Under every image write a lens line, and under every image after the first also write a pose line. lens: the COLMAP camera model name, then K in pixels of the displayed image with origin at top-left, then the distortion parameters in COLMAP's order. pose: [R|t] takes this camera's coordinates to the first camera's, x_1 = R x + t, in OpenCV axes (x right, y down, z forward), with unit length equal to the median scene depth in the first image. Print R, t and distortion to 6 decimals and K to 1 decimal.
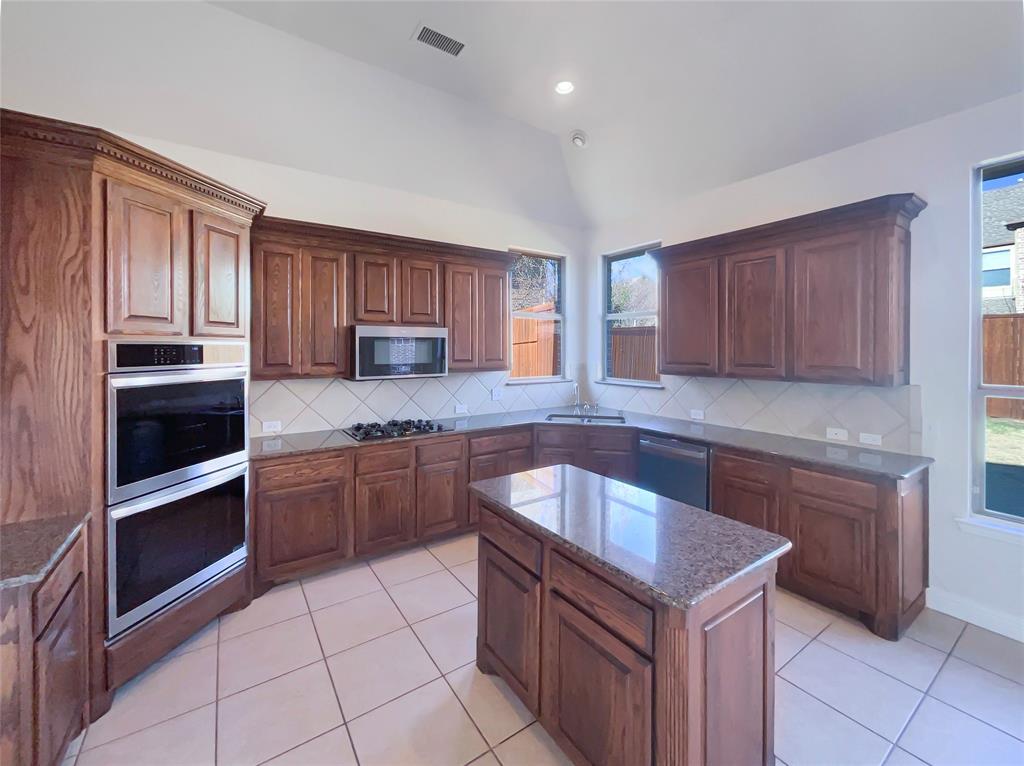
lens RADIAL K [[420.1, 0, 512.0], [0, 420.1, 383.0], [0, 0, 1]] dist [-0.000758, -0.000395]
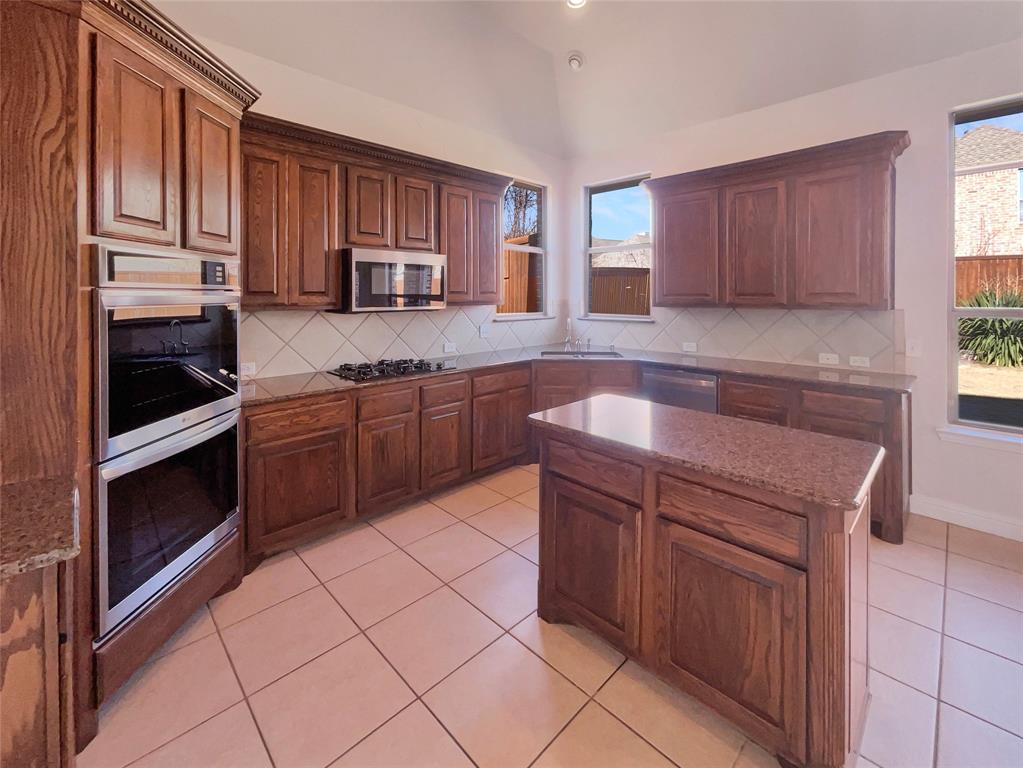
lens RADIAL K [[444.8, 0, 516.2], [0, 444.8, 329.6], [0, 0, 1]] dist [-0.003509, 0.000346]
pose [[0.983458, -0.016896, 0.180348, -0.217243], [0.017645, 0.999841, -0.002553, 0.040293], [-0.180276, 0.005693, 0.983600, 0.043964]]
